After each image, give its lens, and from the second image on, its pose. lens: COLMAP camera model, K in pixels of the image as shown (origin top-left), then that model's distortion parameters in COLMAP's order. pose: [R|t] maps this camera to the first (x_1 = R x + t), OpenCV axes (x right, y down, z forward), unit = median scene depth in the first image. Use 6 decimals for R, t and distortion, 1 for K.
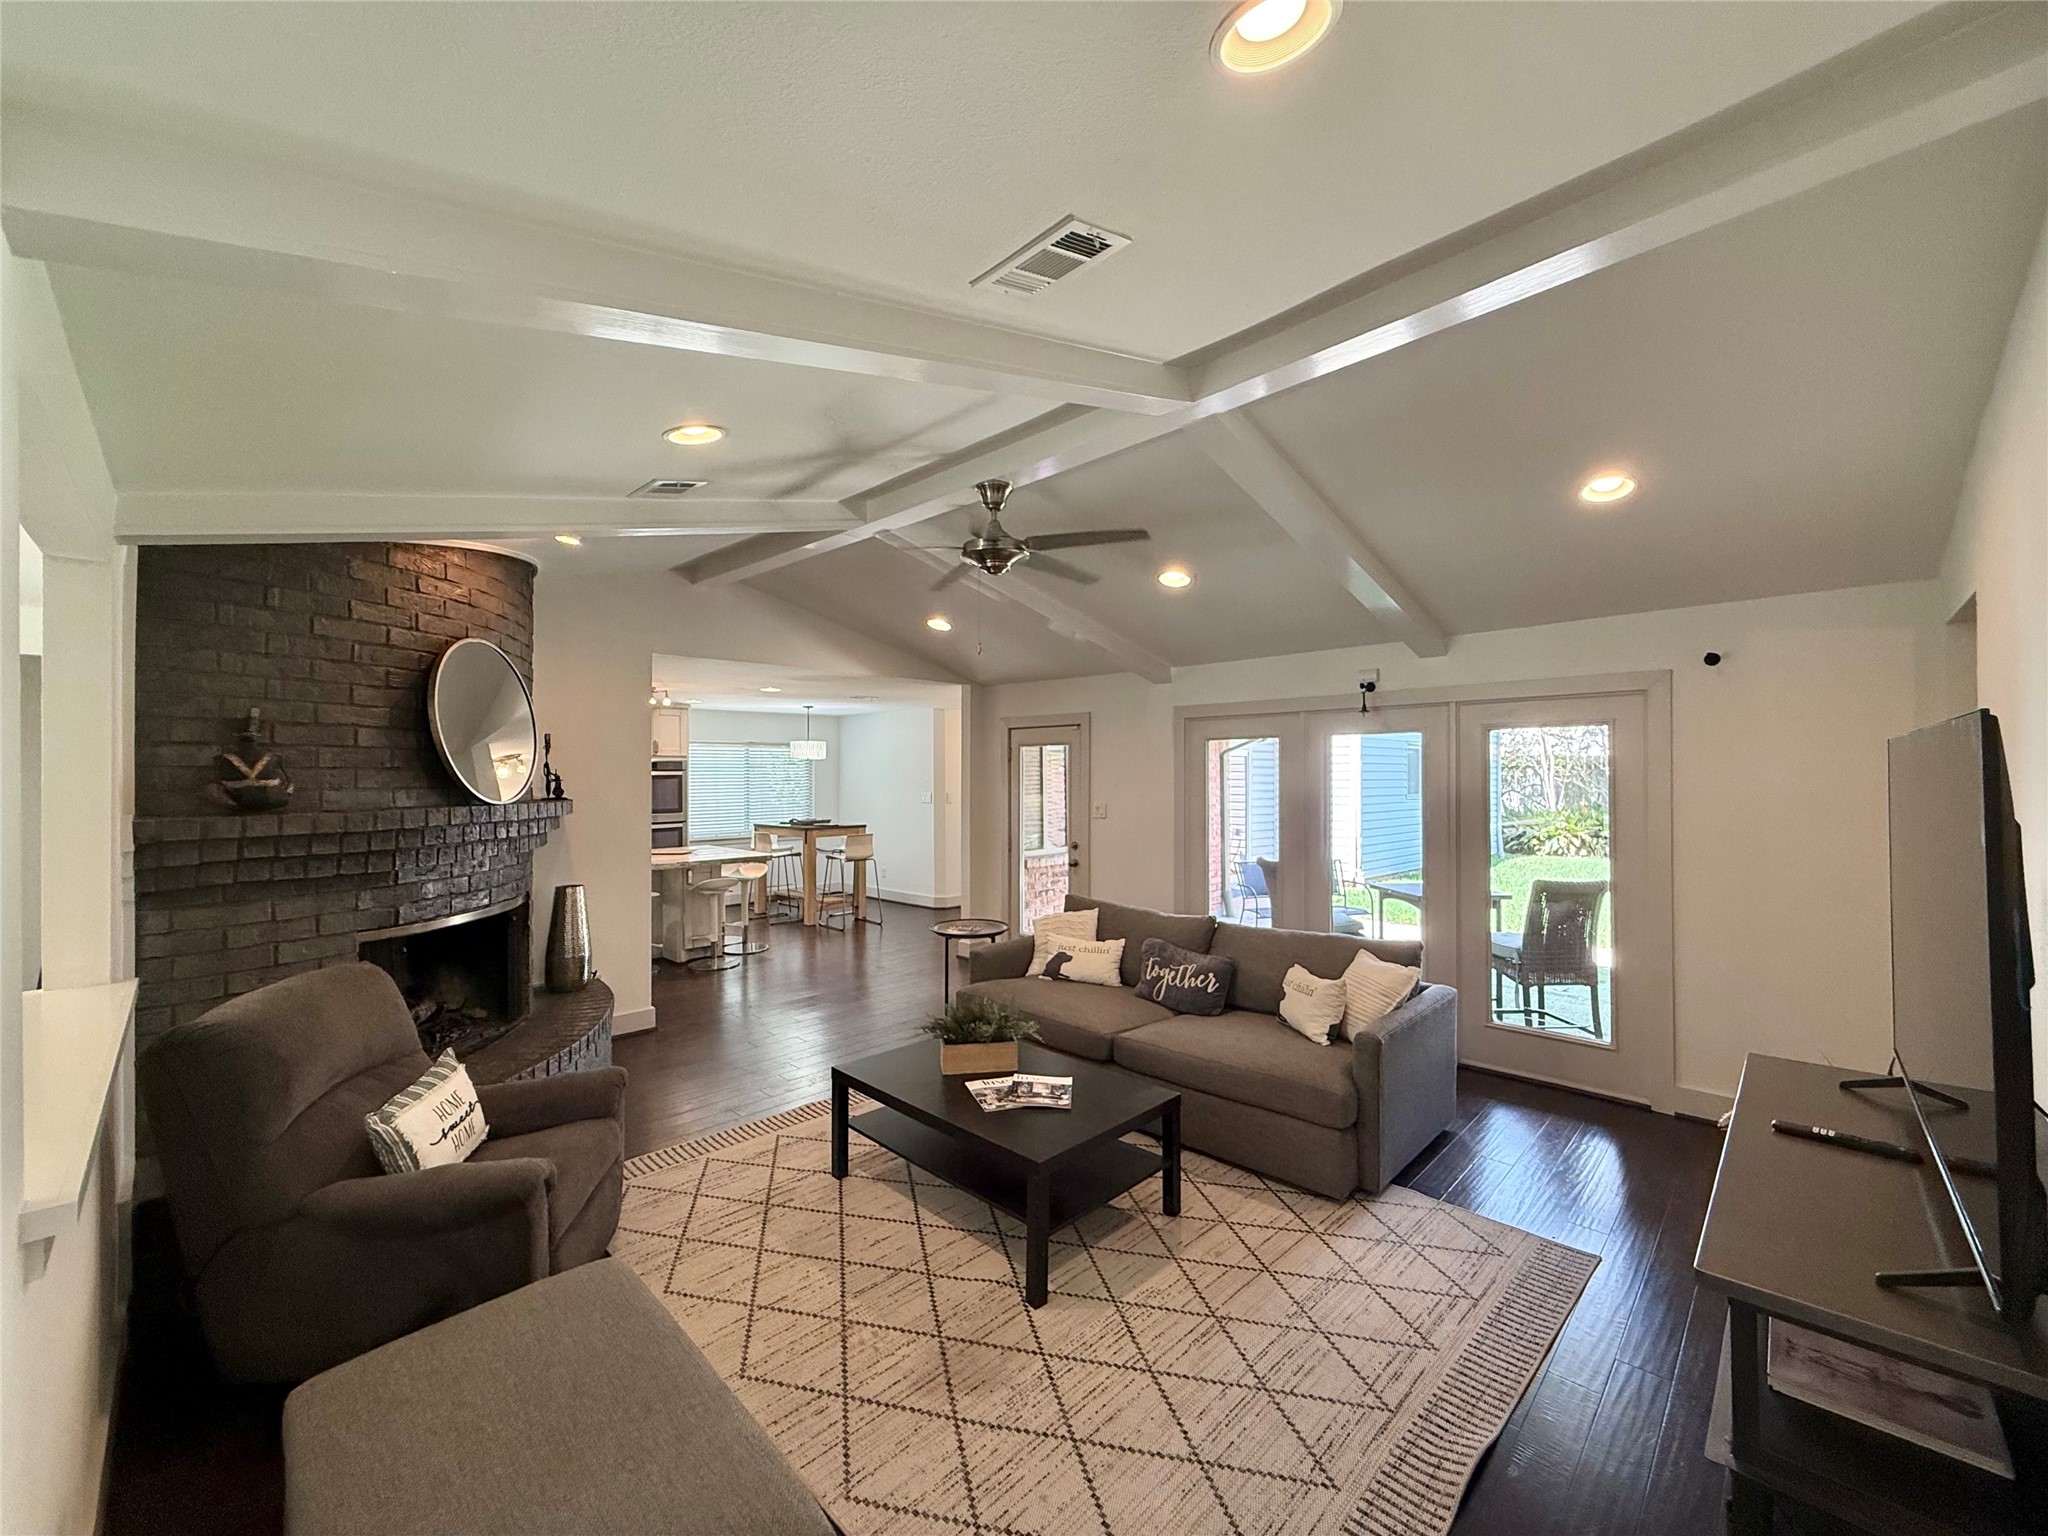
lens RADIAL K [[811.9, 0, 1020.2], [0, 811.9, 768.7], [0, 0, 1]] dist [0.000466, -0.000244]
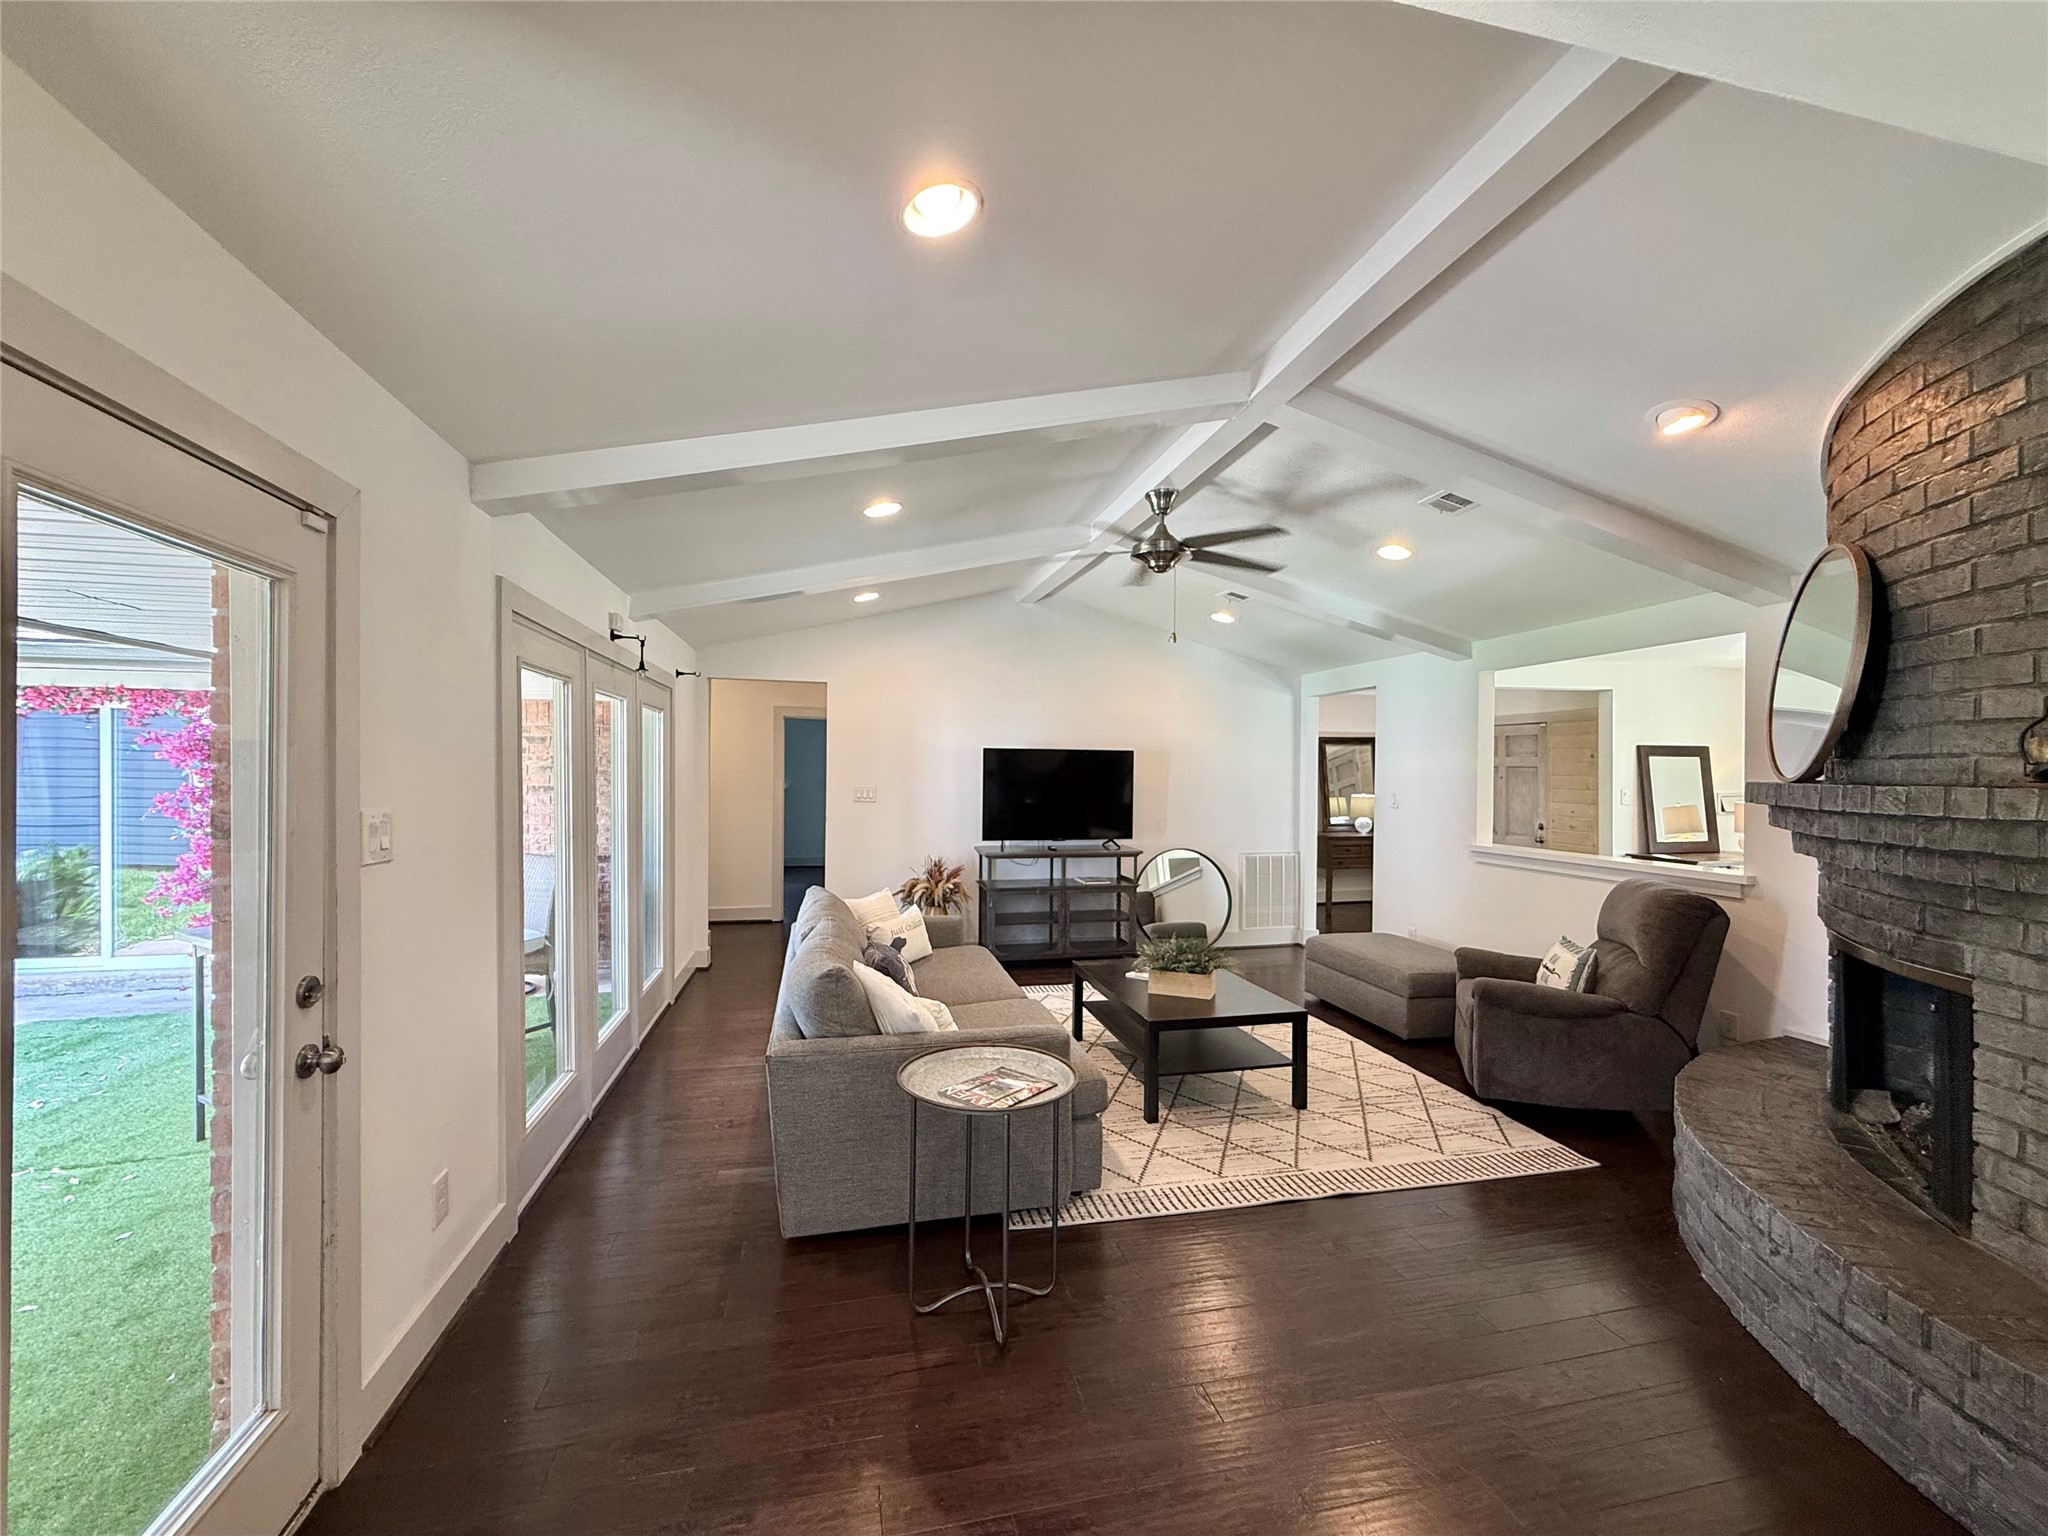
lens RADIAL K [[814.6, 0, 1020.2], [0, 814.6, 768.2], [0, 0, 1]] dist [0.000265, 0.000205]
pose [[-0.844182, -0.003015, 0.536048, -0.546621], [-0.011997, 0.999840, -0.013268, 0.059120], [-0.535923, -0.017632, -0.844083, 2.377570]]
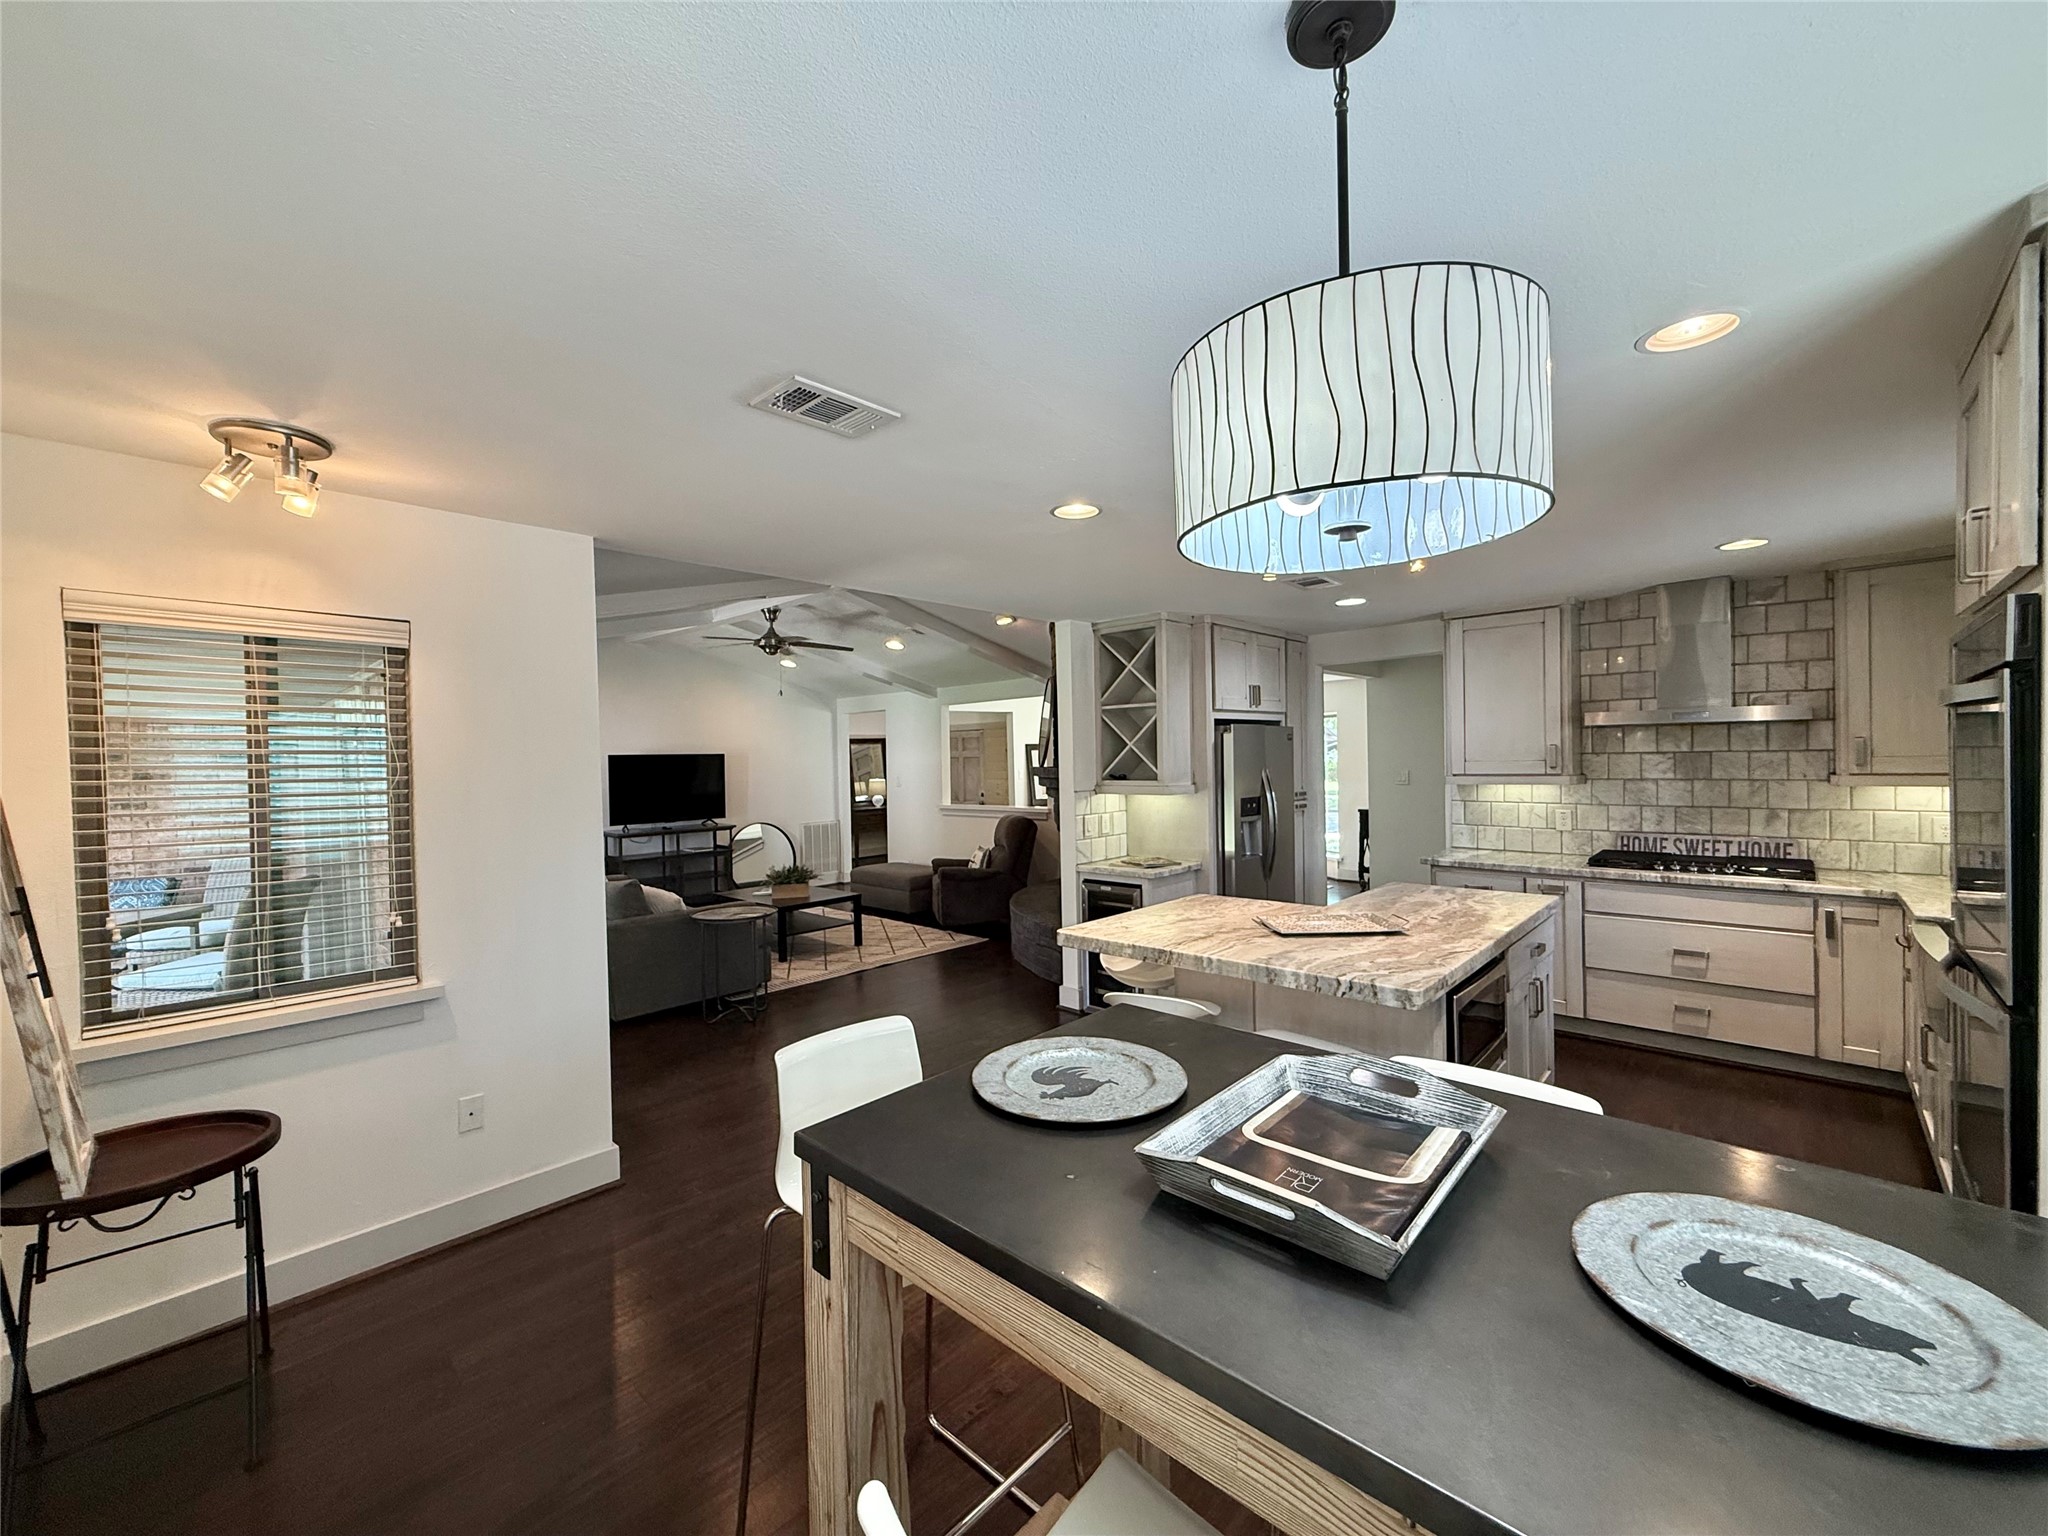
lens RADIAL K [[814.6, 0, 1020.2], [0, 814.6, 768.2], [0, 0, 1]] dist [0.000265, 0.000205]
pose [[-0.999579, 0.023218, -0.017390, -0.679424], [0.023169, 0.999727, 0.002982, 0.048689], [0.017455, 0.002578, -0.999844, 3.440162]]
